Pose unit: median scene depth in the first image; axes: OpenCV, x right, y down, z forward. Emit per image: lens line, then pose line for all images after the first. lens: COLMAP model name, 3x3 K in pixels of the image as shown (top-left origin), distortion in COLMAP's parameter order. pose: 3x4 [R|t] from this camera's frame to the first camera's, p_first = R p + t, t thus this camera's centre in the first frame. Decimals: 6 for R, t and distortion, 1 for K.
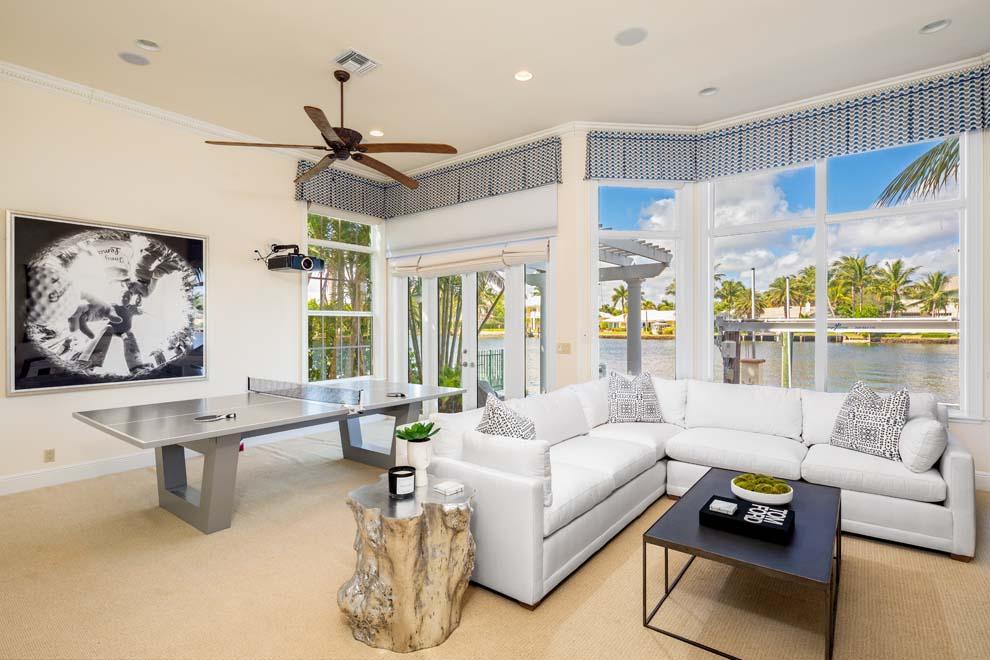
lens RADIAL K [[480.6, 0, 492.4], [0, 480.6, 328.3], [0, 0, 1]] dist [0.005202, -0.000379]
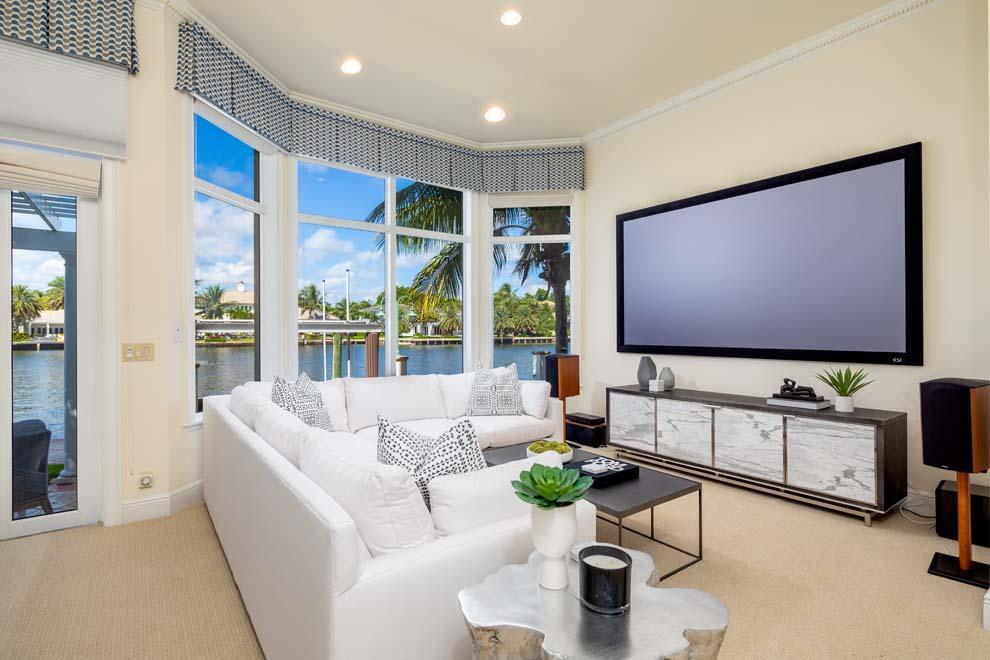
lens RADIAL K [[480.6, 0, 489.5], [0, 480.6, 334.5], [0, 0, 1]] dist [0.005202, -0.000379]
pose [[0.270603, -0.003054, 0.962686, -0.308379], [0.005479, 0.999984, 0.001632, 0.020661], [-0.962675, 0.004833, 0.270615, 0.410565]]
